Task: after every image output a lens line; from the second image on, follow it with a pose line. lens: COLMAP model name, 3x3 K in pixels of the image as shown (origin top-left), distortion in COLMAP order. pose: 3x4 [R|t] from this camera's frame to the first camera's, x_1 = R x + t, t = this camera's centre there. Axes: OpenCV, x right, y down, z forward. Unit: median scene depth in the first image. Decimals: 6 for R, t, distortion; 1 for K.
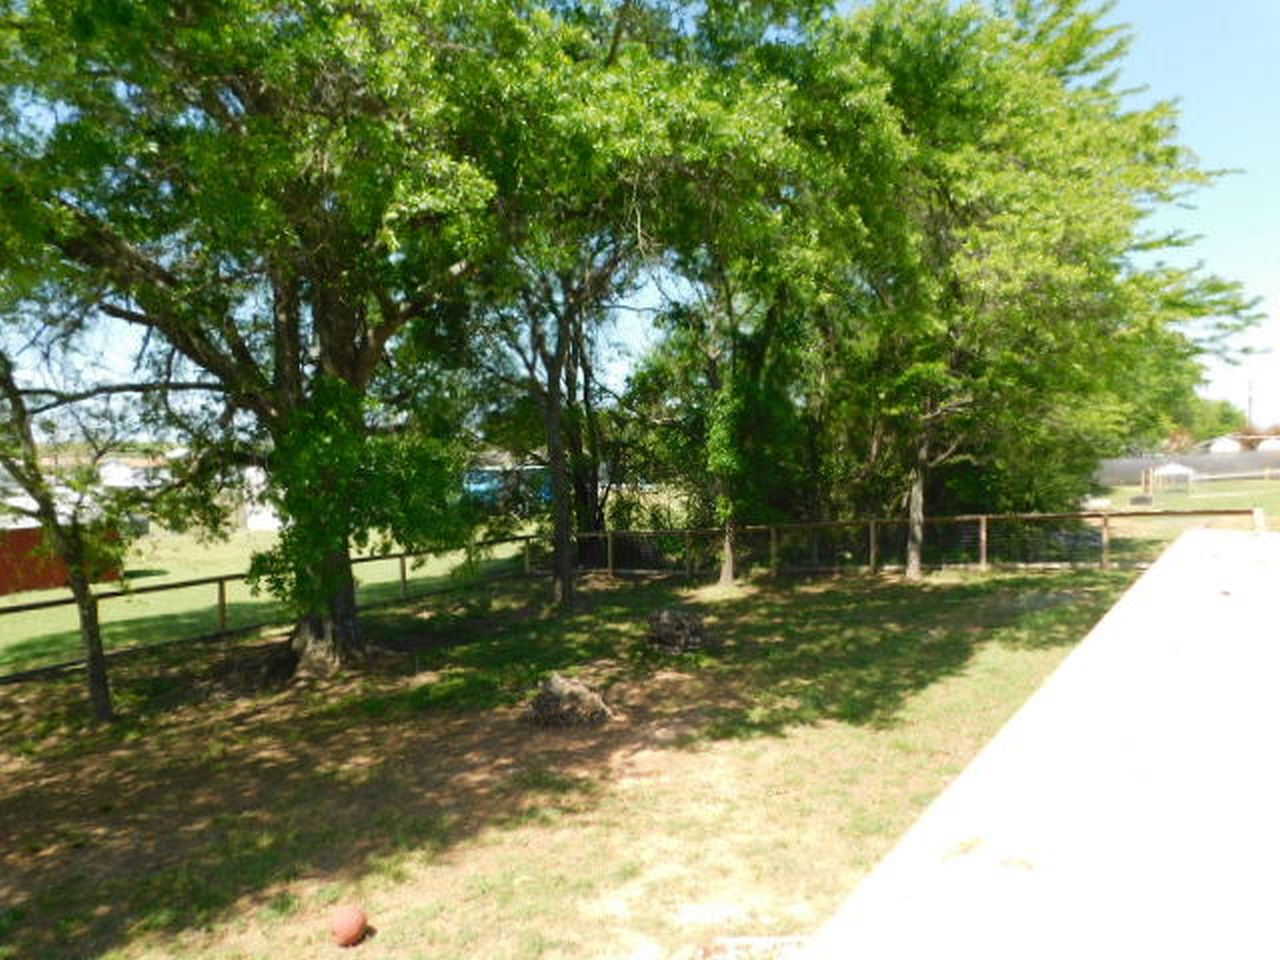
lens RADIAL K [[918.2, 0, 637.6], [0, 918.2, 485.3], [0, 0, 1]] dist [-0.047518, 0.065117]
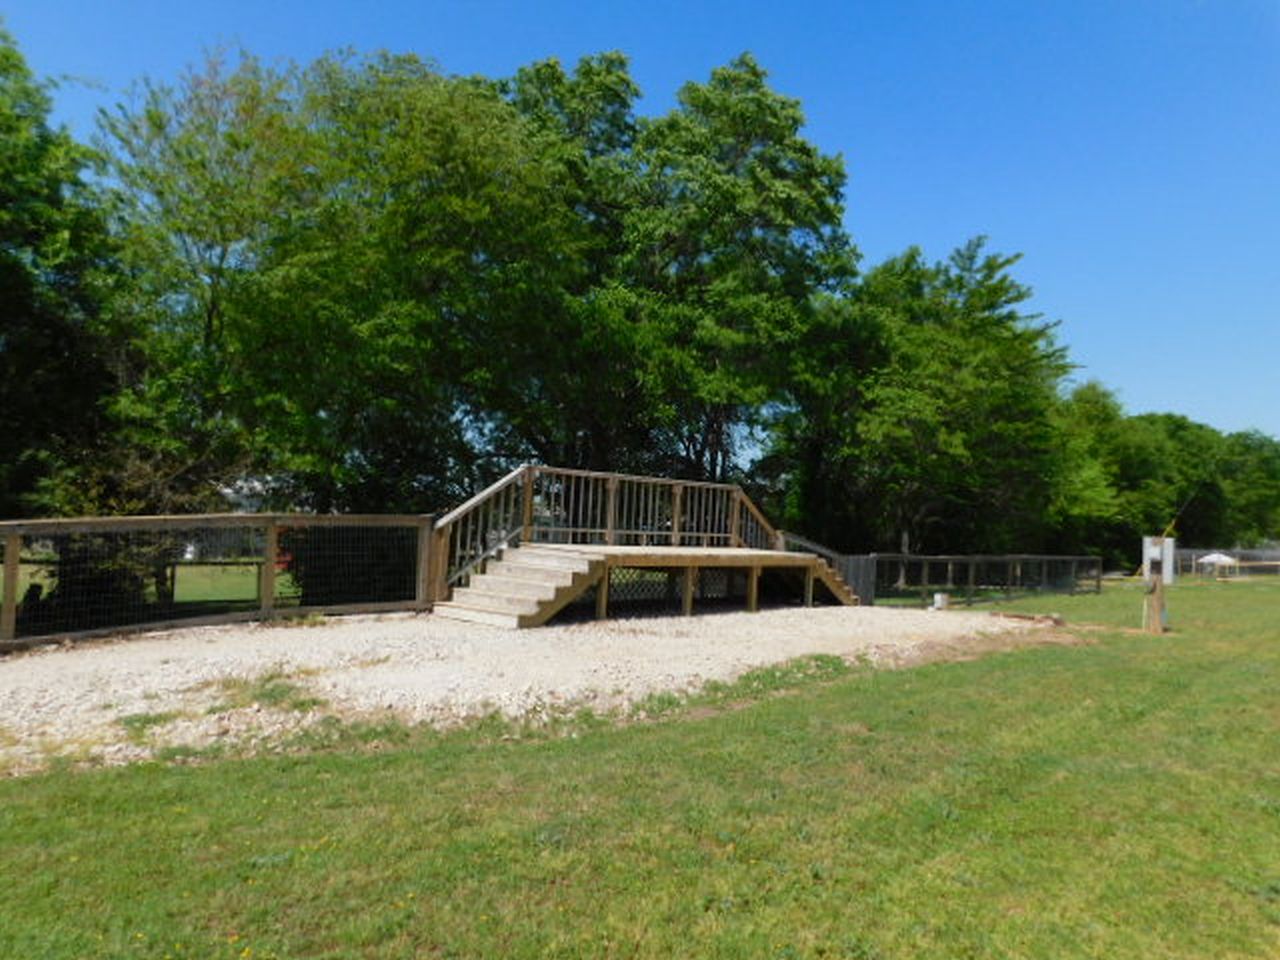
lens RADIAL K [[918.2, 0, 637.6], [0, 918.2, 485.3], [0, 0, 1]] dist [-0.047518, 0.065117]
pose [[0.983765, 0.055096, -0.170797, 0.066871], [-0.068089, 0.995138, -0.071168, 0.044673], [0.166045, 0.081642, 0.982733, -0.518781]]
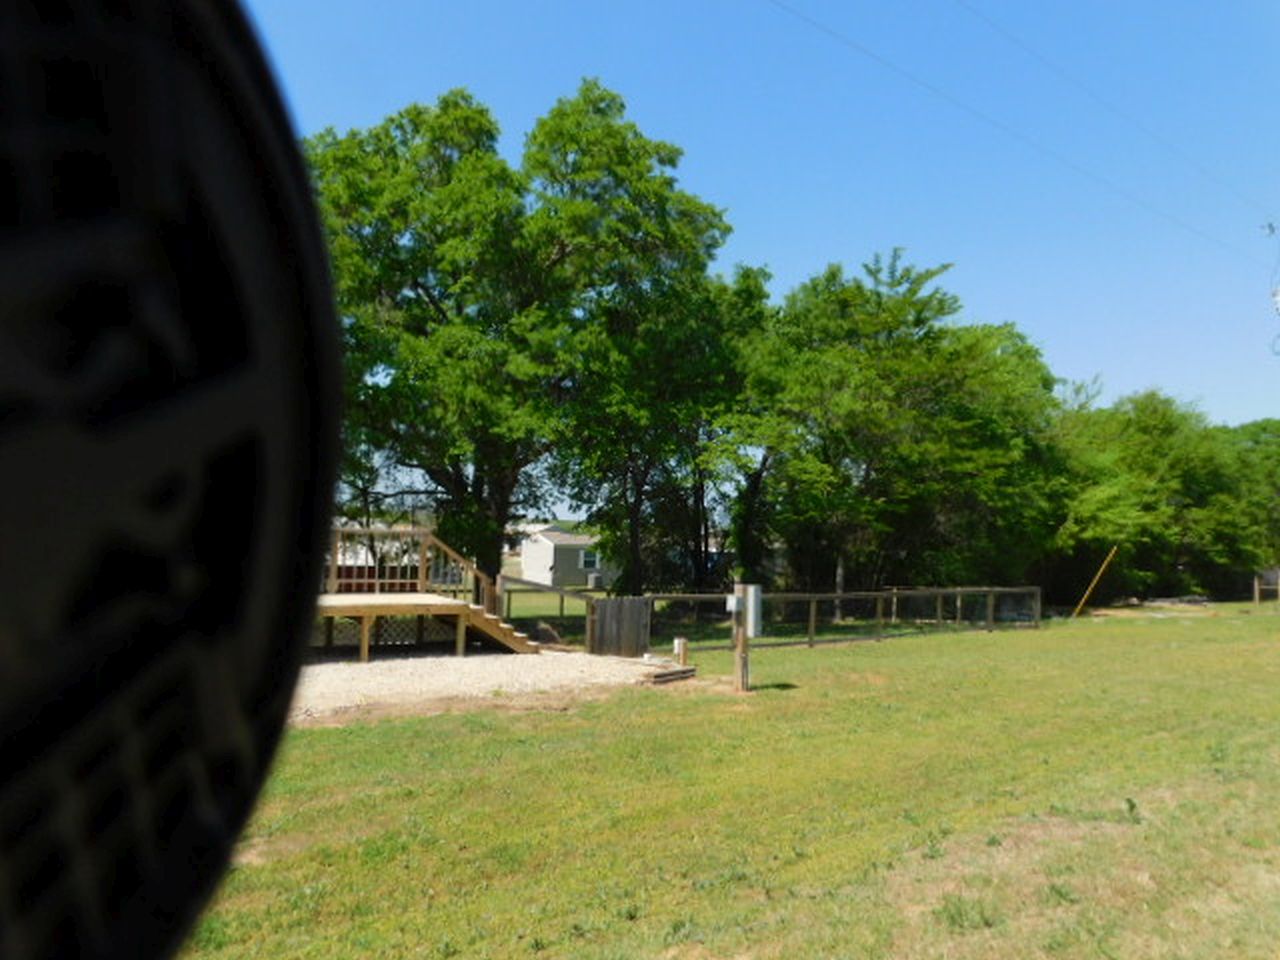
lens RADIAL K [[918.2, 0, 637.6], [0, 918.2, 485.3], [0, 0, 1]] dist [-0.047518, 0.065117]
pose [[0.945134, 0.022196, -0.325929, 0.333243], [-0.053938, 0.994599, -0.088679, 0.015708], [0.322200, 0.101393, 0.941226, -0.434721]]
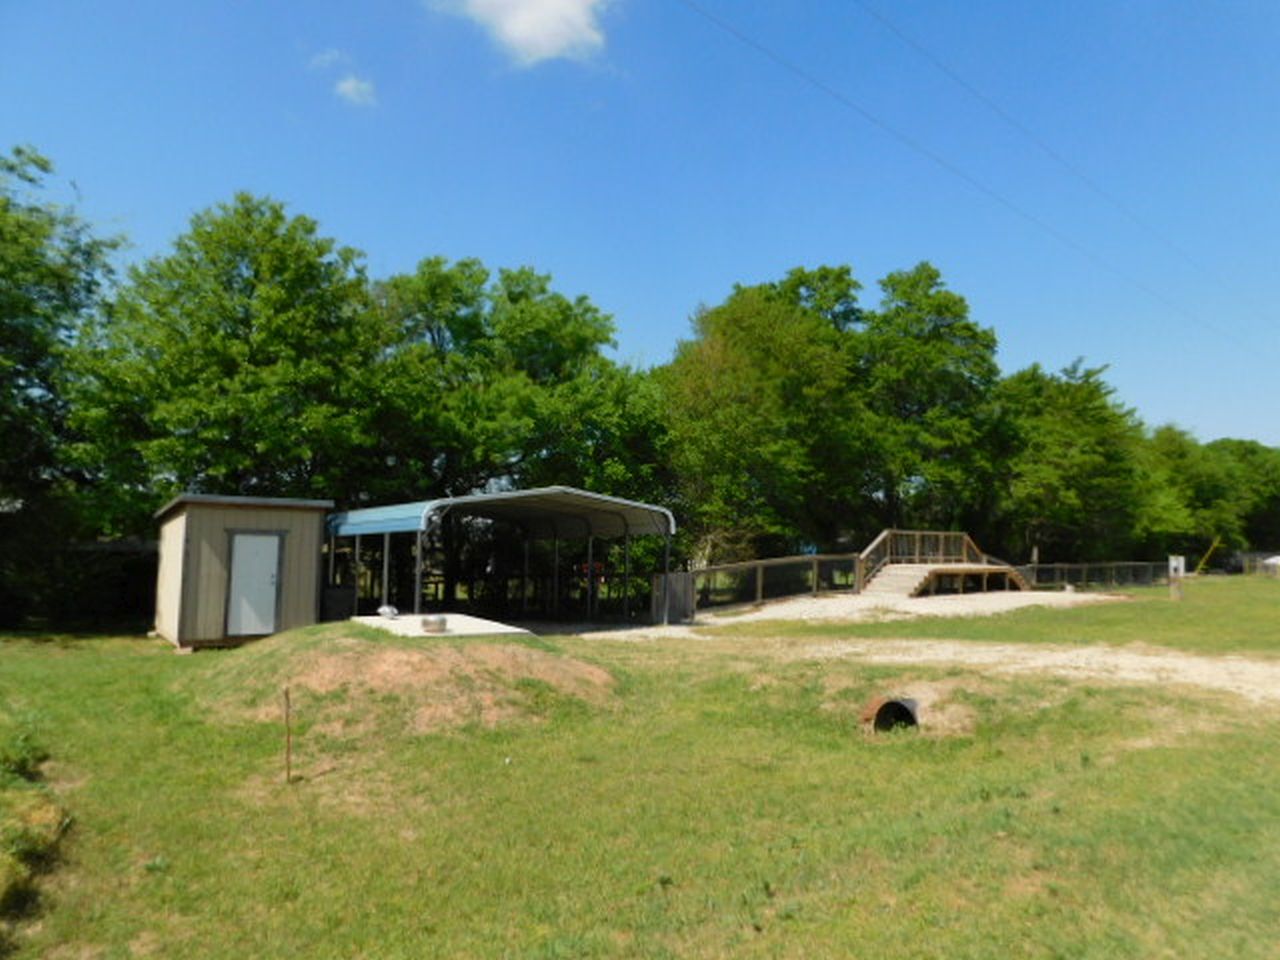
lens RADIAL K [[838.1, 0, 654.3], [0, 838.1, 477.8], [0, 0, 1]] dist [-0.054145, 0.046070]
pose [[0.959372, 0.025050, -0.281031, -0.050484], [-0.052638, 0.994454, -0.091054, 0.047209], [0.277192, 0.102147, 0.955369, -1.055601]]
